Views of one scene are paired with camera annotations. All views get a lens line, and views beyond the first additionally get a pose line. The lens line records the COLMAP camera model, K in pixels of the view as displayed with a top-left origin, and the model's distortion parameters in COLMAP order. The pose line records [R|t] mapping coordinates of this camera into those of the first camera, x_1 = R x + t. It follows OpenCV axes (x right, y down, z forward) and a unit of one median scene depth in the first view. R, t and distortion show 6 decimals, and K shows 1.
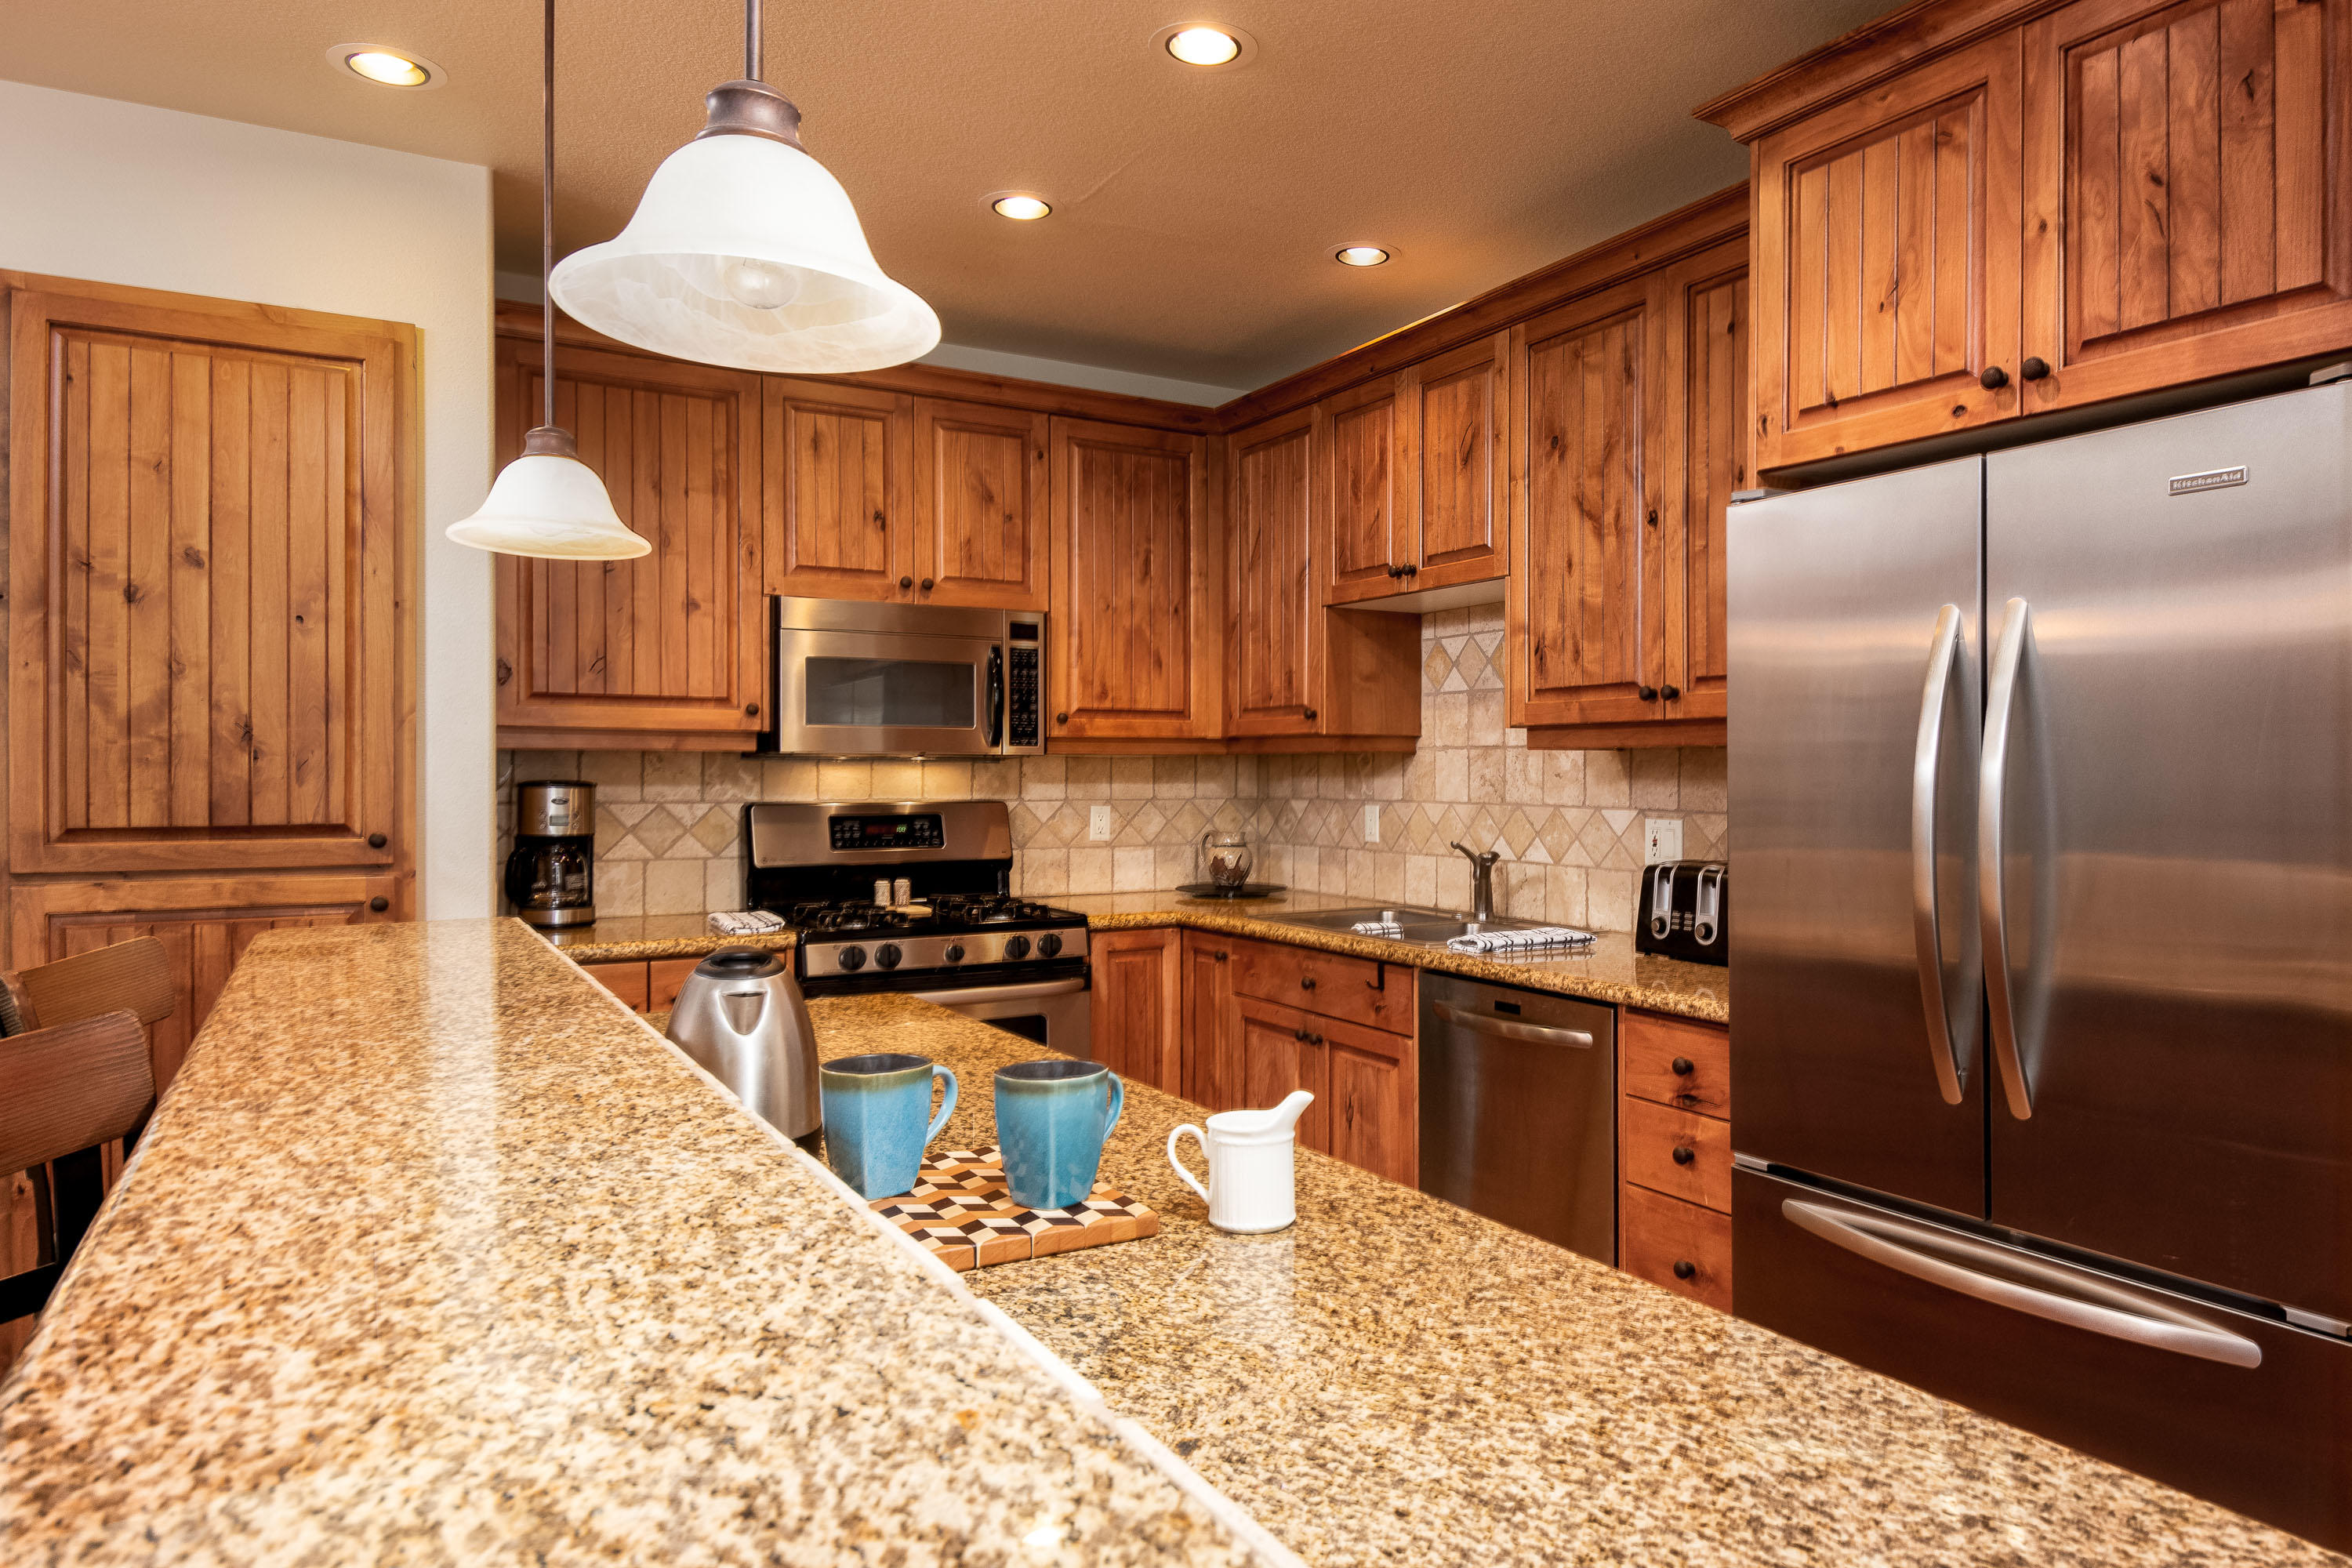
lens RADIAL K [[1378.6, 0, 1176.0], [0, 1378.6, 784.0], [0, 0, 1]] dist [-0.023093, -0.001540]
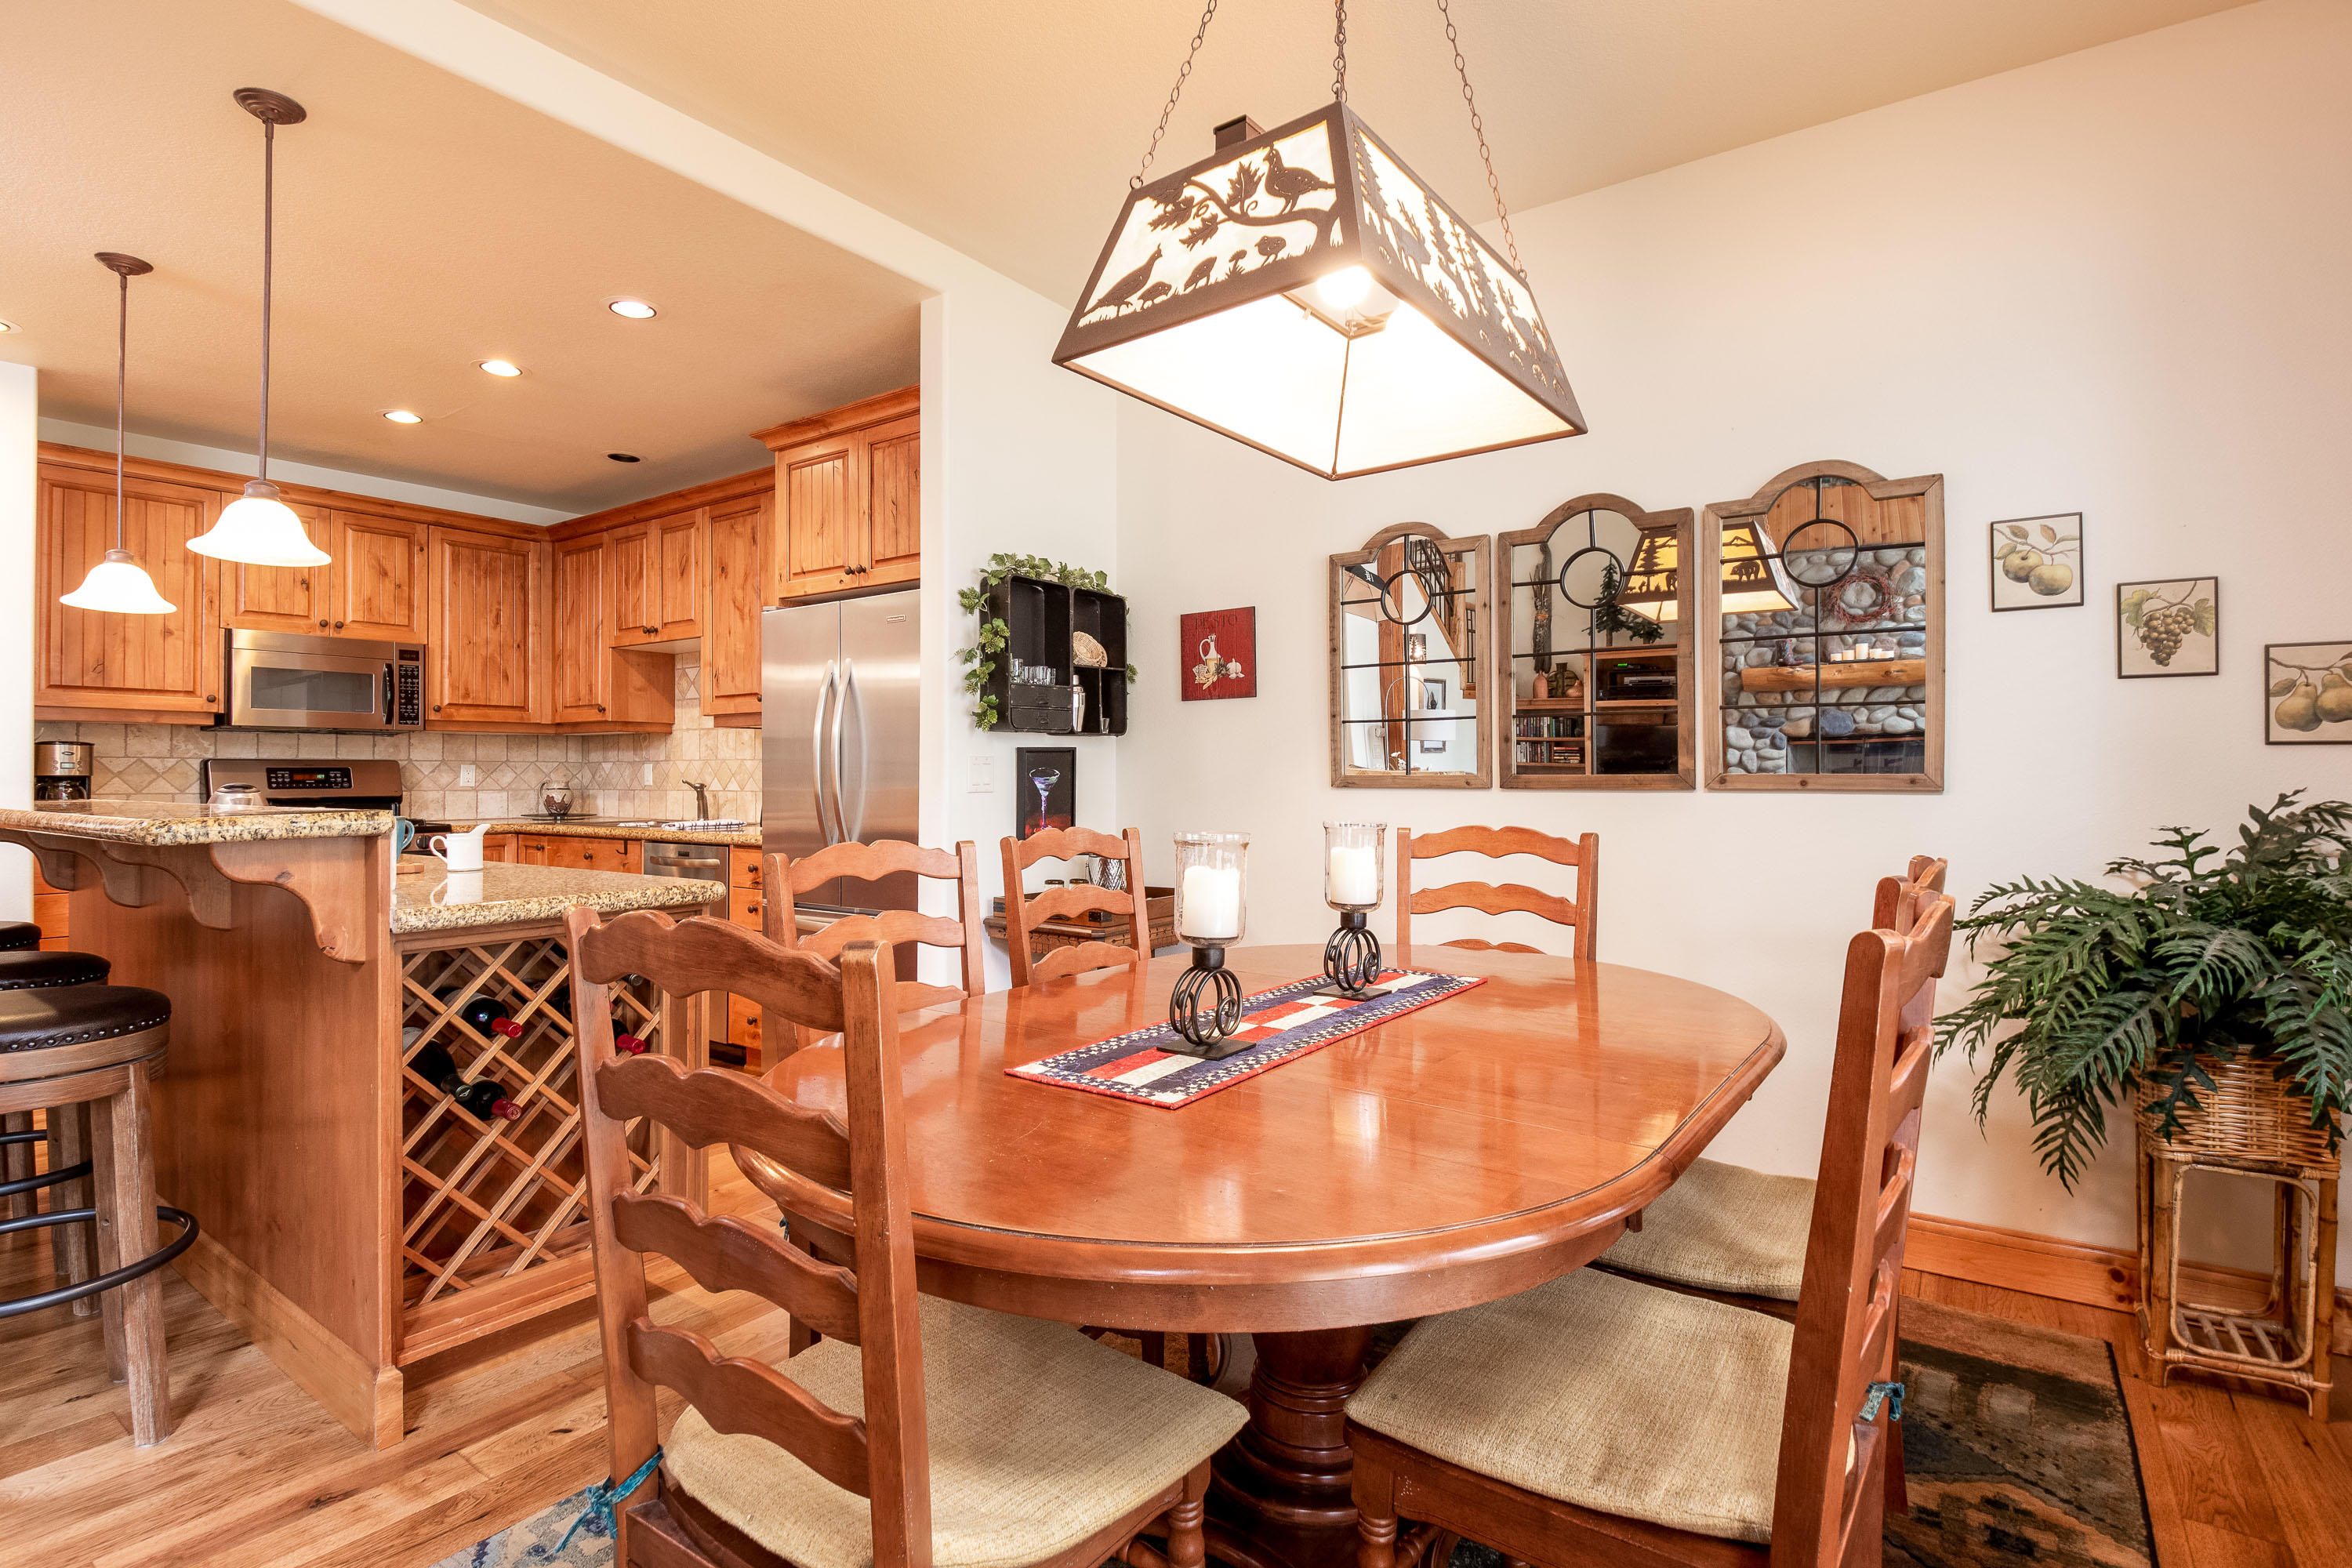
lens RADIAL K [[1130.4, 0, 1168.8], [0, 1130.4, 769.5], [0, 0, 1]] dist [-0.002269, -0.028965]
pose [[0.900544, -0.002663, 0.434757, 0.129406], [0.011014, 0.999800, -0.016690, 0.060279], [-0.434625, 0.019819, 0.900393, -0.624844]]
